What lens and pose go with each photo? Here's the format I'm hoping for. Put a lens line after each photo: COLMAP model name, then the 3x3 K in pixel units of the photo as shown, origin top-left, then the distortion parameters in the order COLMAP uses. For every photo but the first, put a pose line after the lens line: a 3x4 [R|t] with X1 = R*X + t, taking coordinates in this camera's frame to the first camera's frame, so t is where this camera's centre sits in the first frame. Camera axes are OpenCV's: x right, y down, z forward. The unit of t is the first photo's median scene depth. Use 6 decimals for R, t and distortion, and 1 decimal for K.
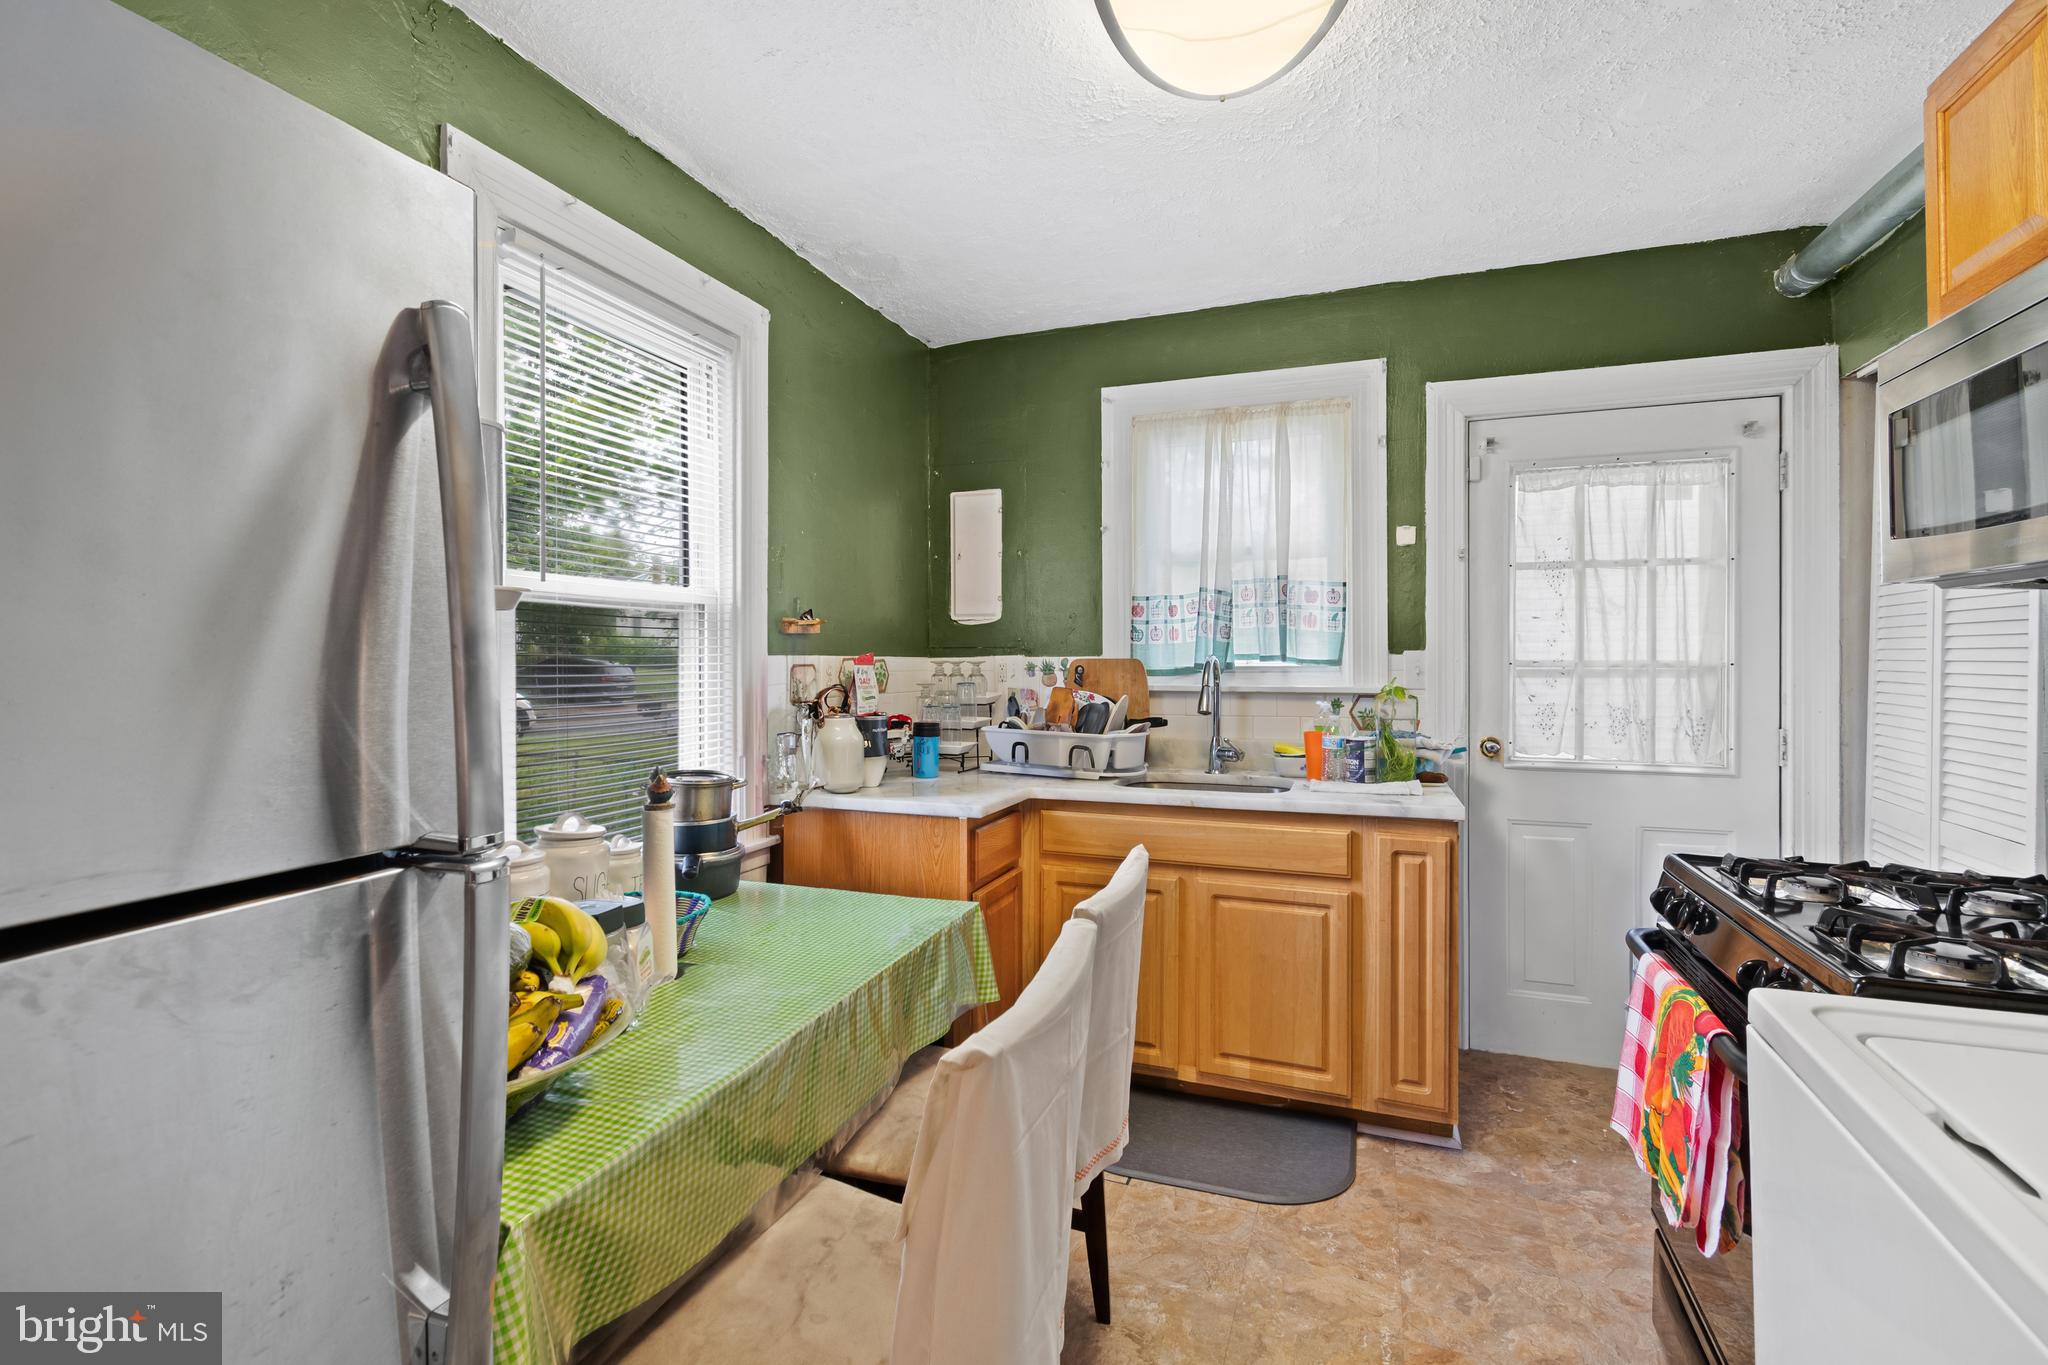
lens RADIAL K [[911.2, 0, 1021.4], [0, 911.2, 657.1], [0, 0, 1]] dist [0.003305, -0.000459]
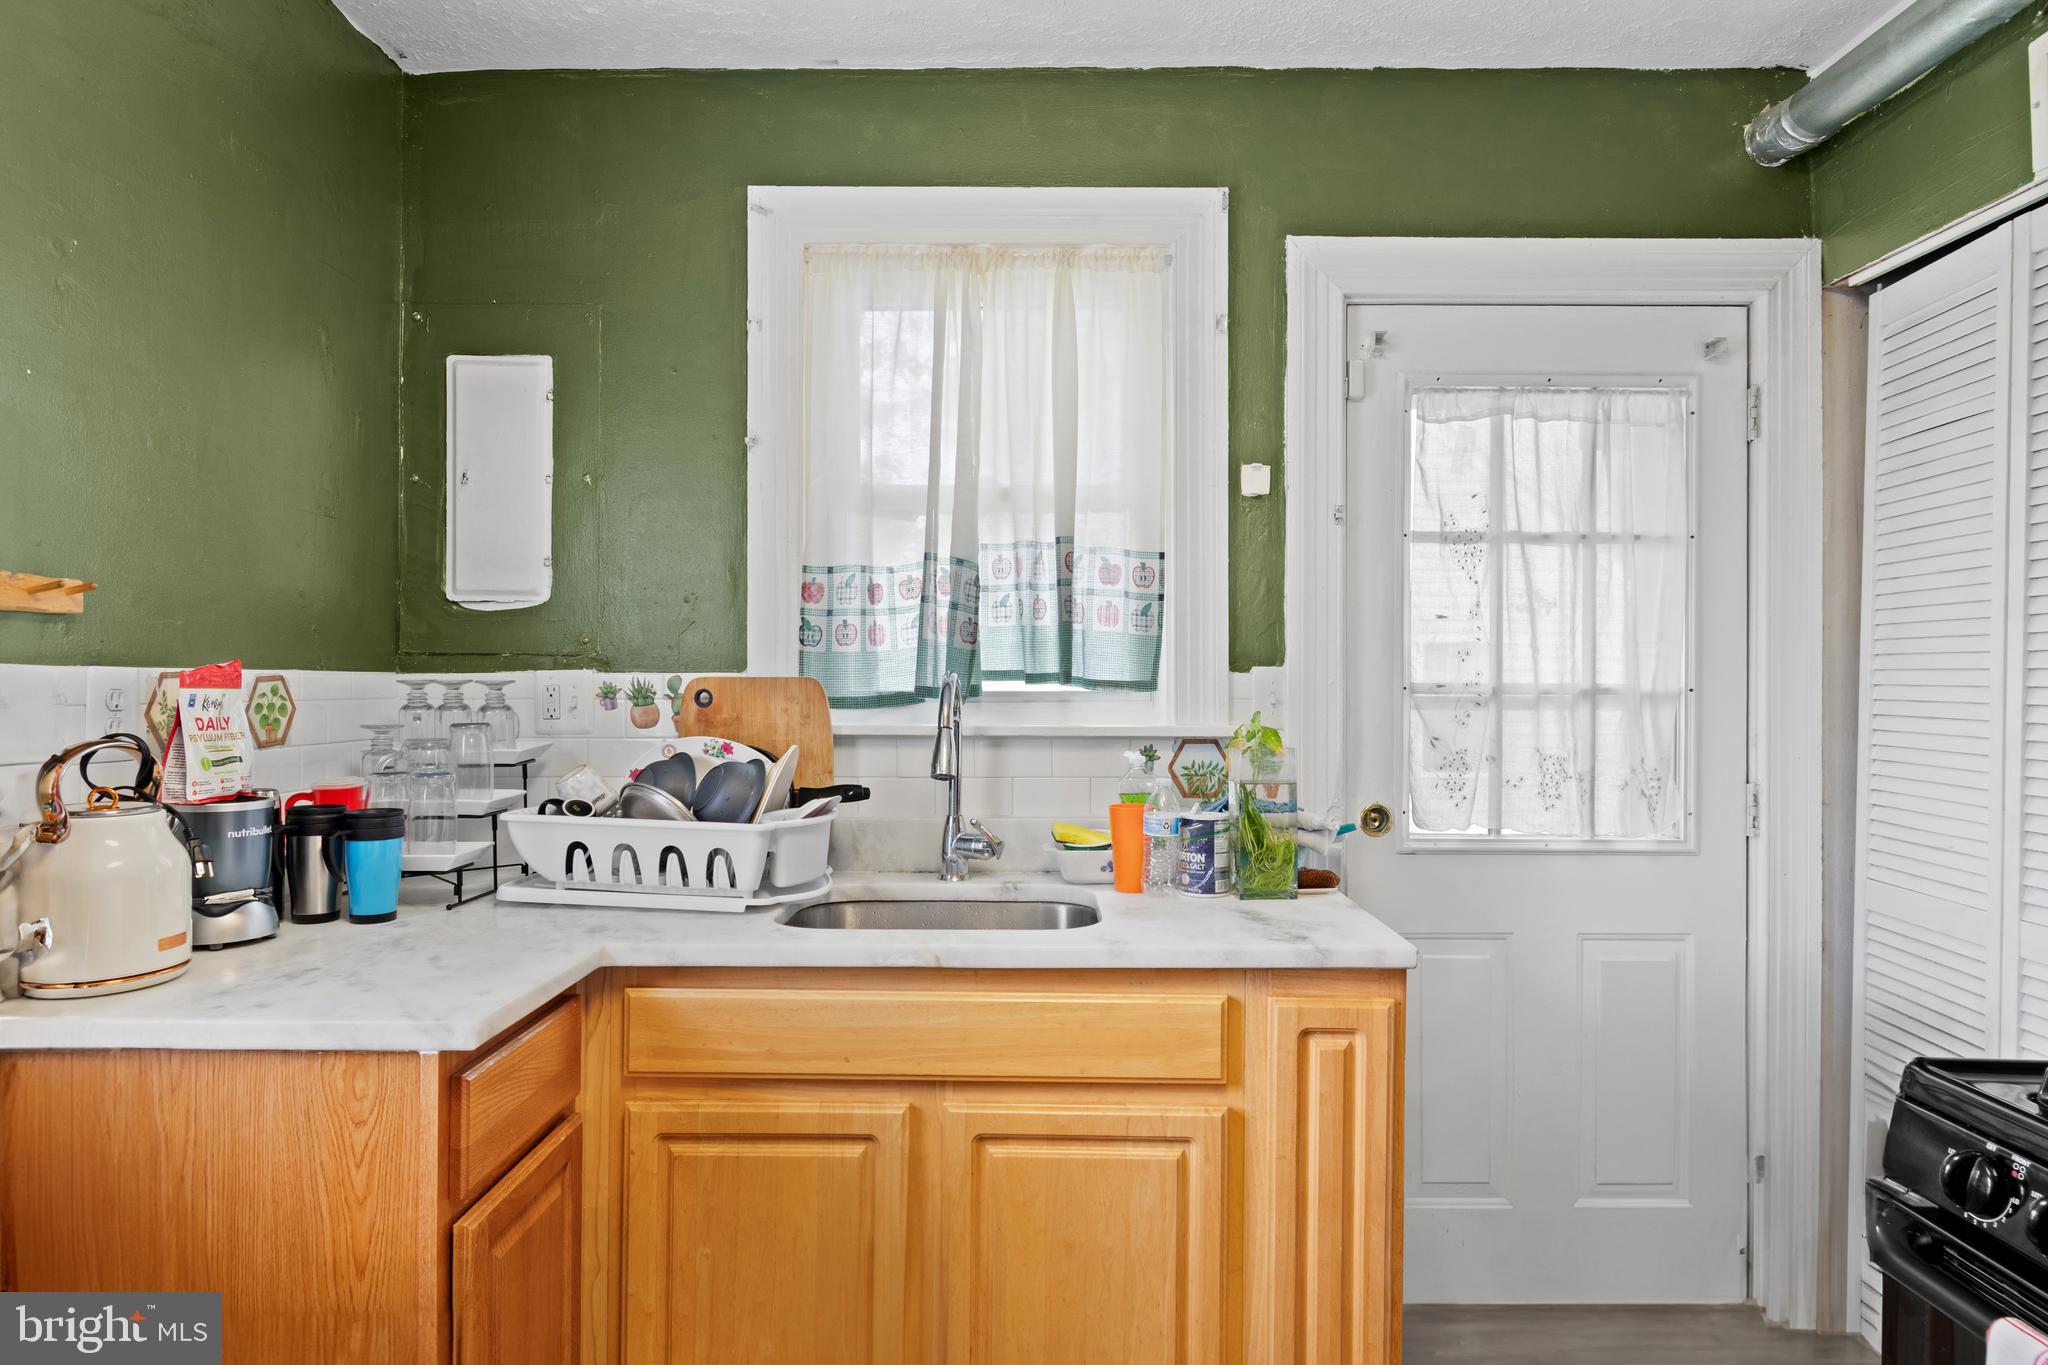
lens RADIAL K [[1164.5, 0, 1027.2], [0, 1164.5, 672.7], [0, 0, 1]] dist [0.002640, 0.000127]
pose [[0.939885, 0.006635, 0.341426, 0.009351], [-0.005714, 0.999977, -0.003703, 0.000877], [-0.341443, 0.001529, 0.939901, 0.335366]]
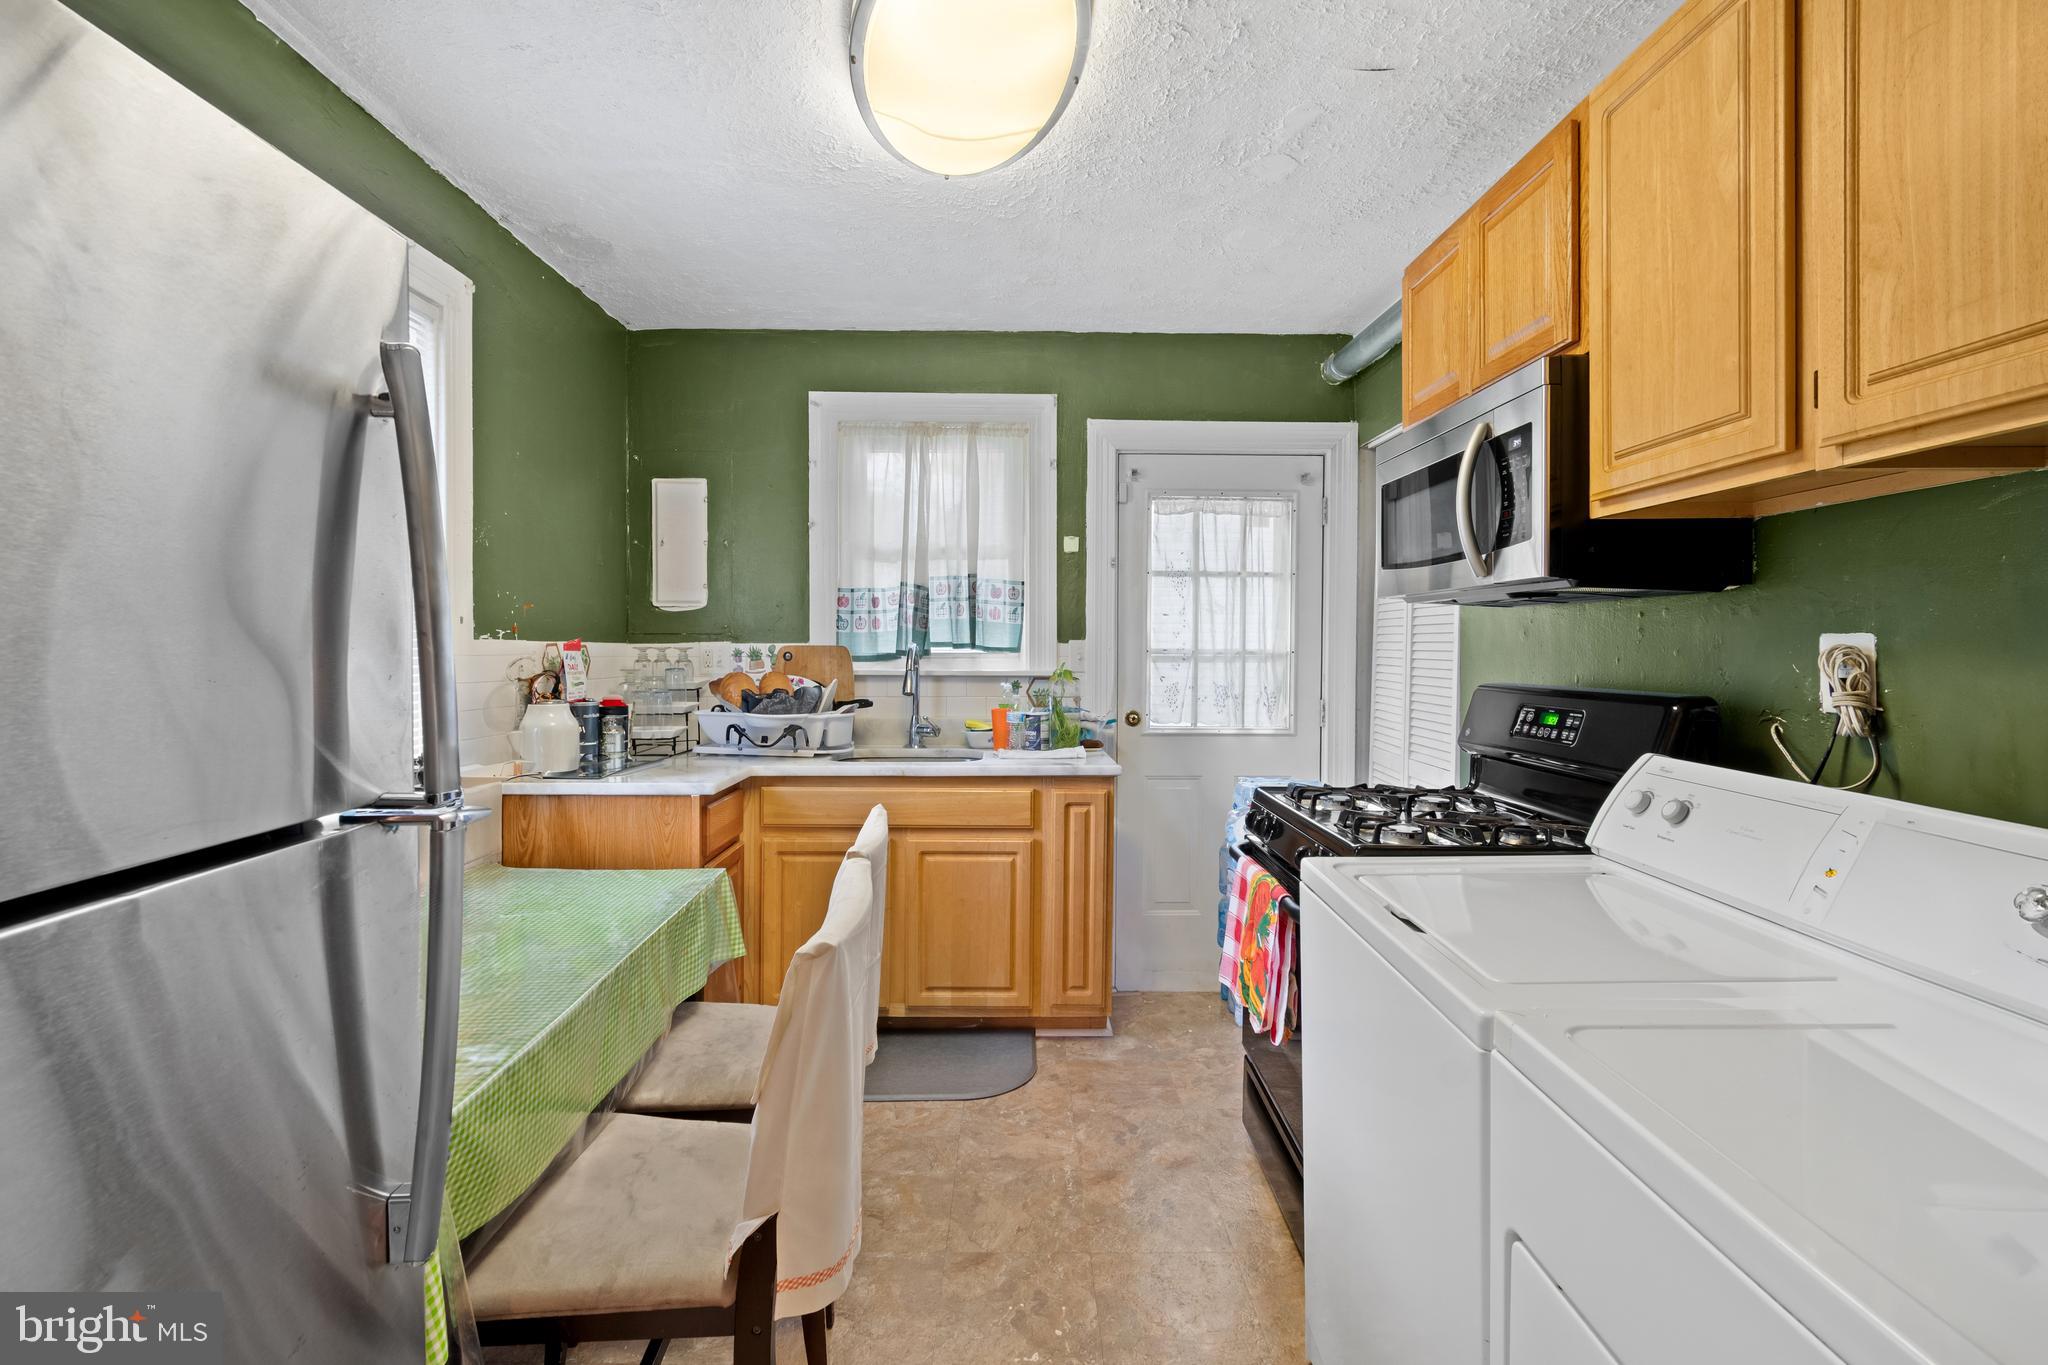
lens RADIAL K [[911.2, 0, 1021.4], [0, 911.2, 657.1], [0, 0, 1]] dist [0.003305, -0.000459]
pose [[0.931121, 0.000442, 0.364709, -0.082663], [-0.005905, 0.999886, 0.013863, -0.001123], [-0.364661, -0.015062, 0.931018, -0.103339]]
